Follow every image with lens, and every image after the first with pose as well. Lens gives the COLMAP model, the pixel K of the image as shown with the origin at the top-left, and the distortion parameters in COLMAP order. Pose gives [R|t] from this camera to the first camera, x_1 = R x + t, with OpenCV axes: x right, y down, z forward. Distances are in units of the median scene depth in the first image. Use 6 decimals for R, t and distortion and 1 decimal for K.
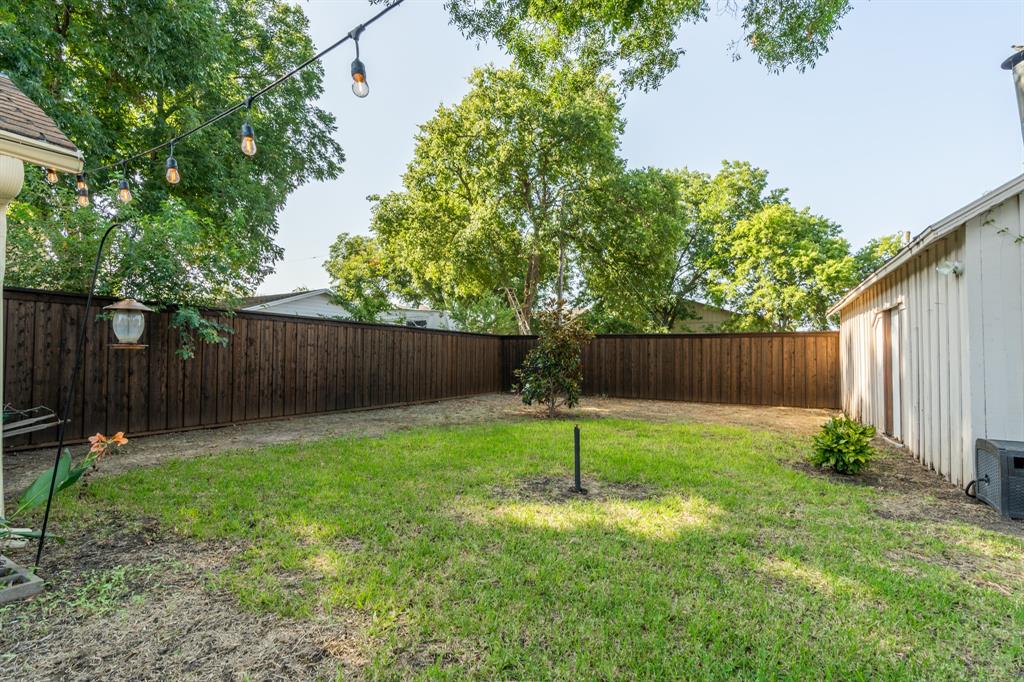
lens RADIAL K [[465.8, 0, 515.9], [0, 465.8, 349.0], [0, 0, 1]] dist [-0.007106, 0.003847]
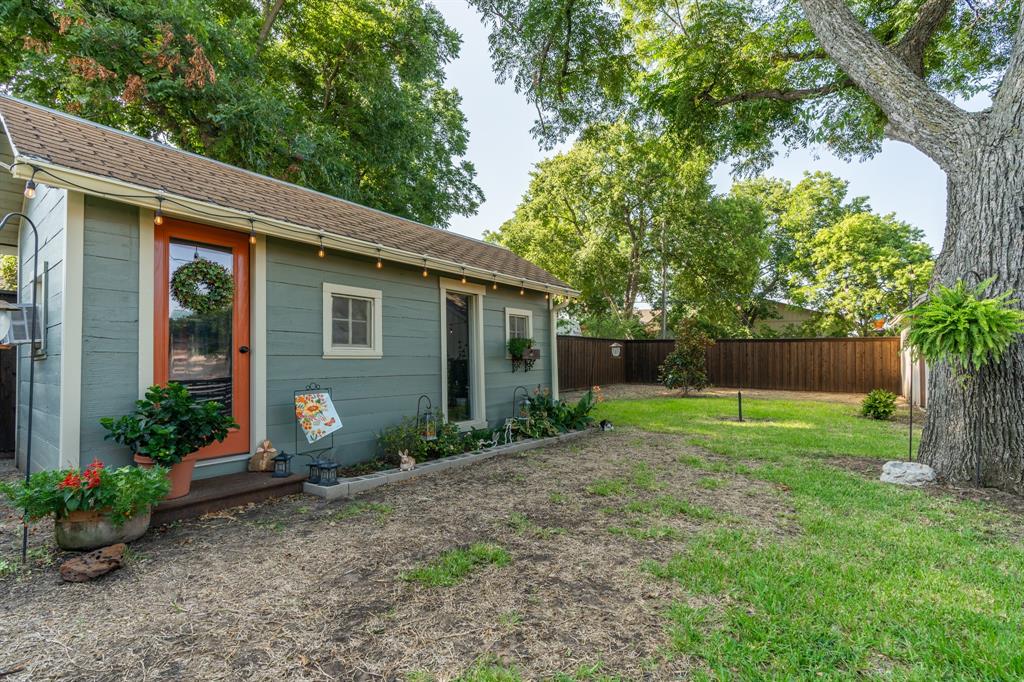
lens RADIAL K [[465.8, 0, 515.7], [0, 465.8, 346.1], [0, 0, 1]] dist [-0.007106, 0.003847]
pose [[0.991063, -0.005664, -0.133272, -0.097517], [0.005796, 0.999983, 0.000602, -0.008160], [0.133266, -0.001369, 0.991079, -0.205373]]
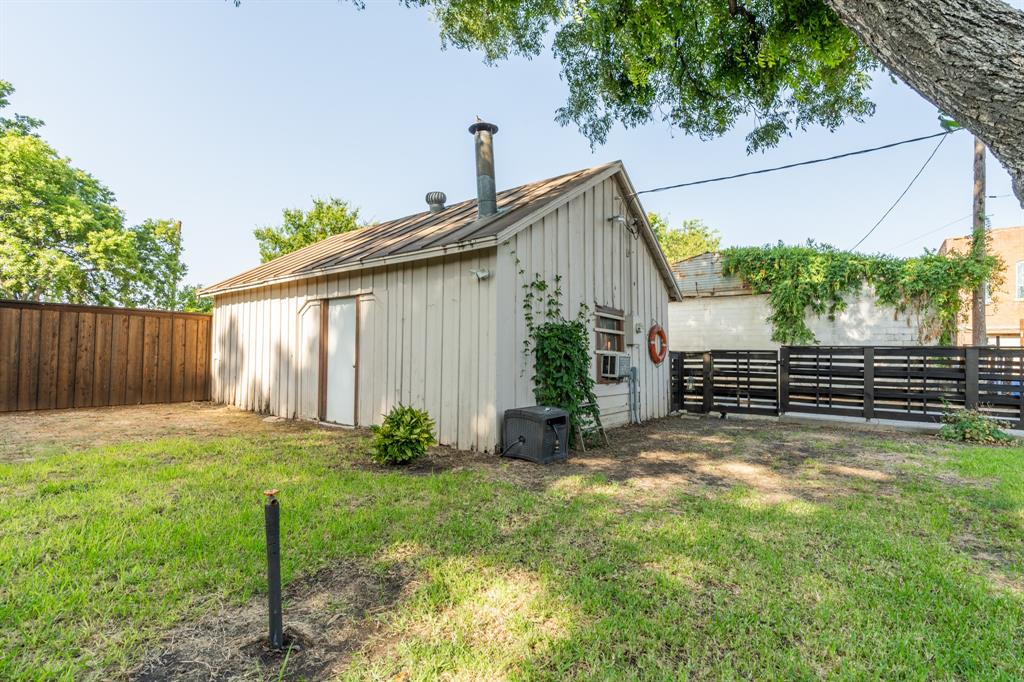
lens RADIAL K [[465.8, 0, 511.8], [0, 465.8, 343.6], [0, 0, 1]] dist [-0.007106, 0.003847]
pose [[0.169827, 0.020013, 0.985271, -0.039949], [-0.037226, 0.999210, -0.013880, 0.003820], [-0.984771, -0.034320, 0.170438, 0.114642]]
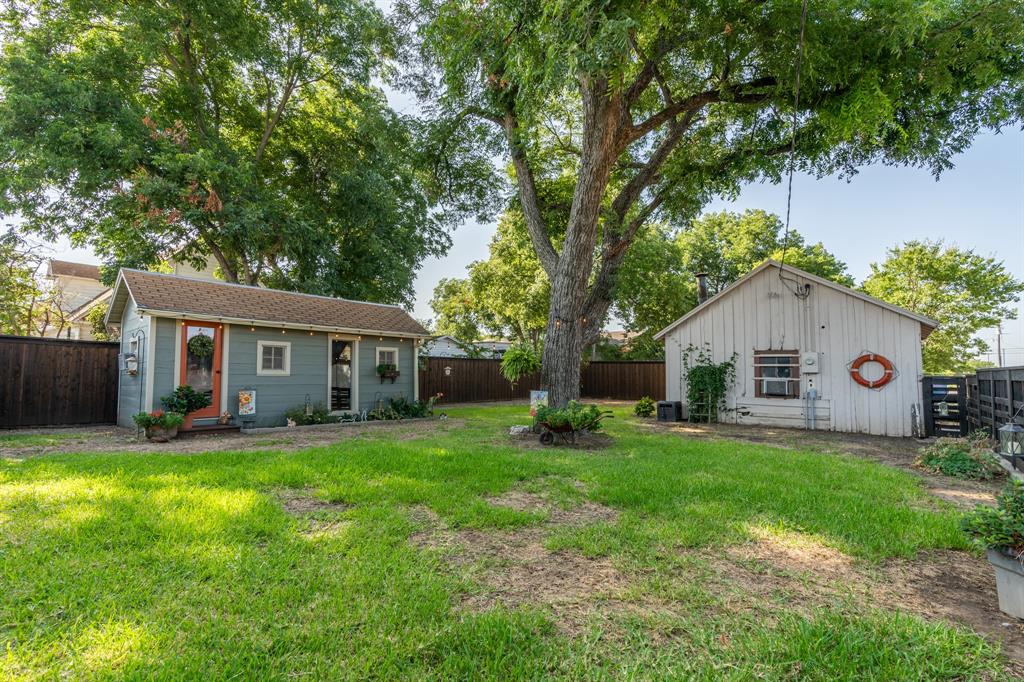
lens RADIAL K [[465.8, 0, 510.7], [0, 465.8, 347.7], [0, 0, 1]] dist [-0.007106, 0.003847]
pose [[0.983005, -0.012107, -0.183179, 0.077859], [0.005742, 0.999362, -0.035241, -0.012065], [0.183489, 0.033591, 0.982448, -0.373421]]
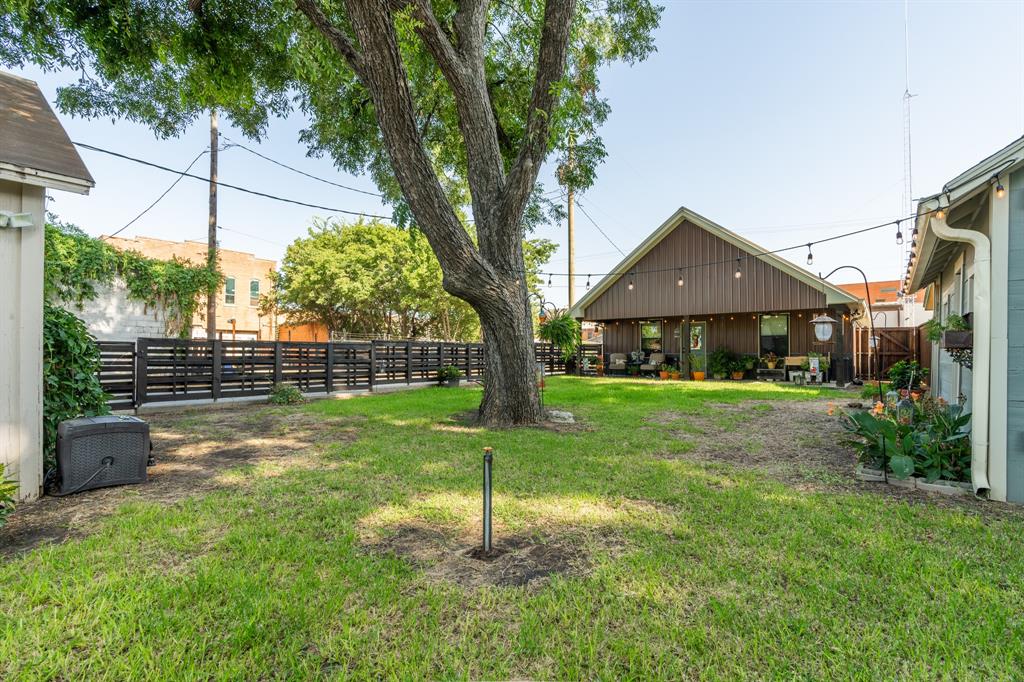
lens RADIAL K [[465.8, 0, 511.4], [0, 465.8, 347.6], [0, 0, 1]] dist [-0.007106, 0.003847]
pose [[-0.982696, -0.008838, 0.185013, -0.001614], [-0.015345, 0.999312, -0.033767, 0.007735], [-0.184587, -0.036022, -0.982156, 0.255376]]
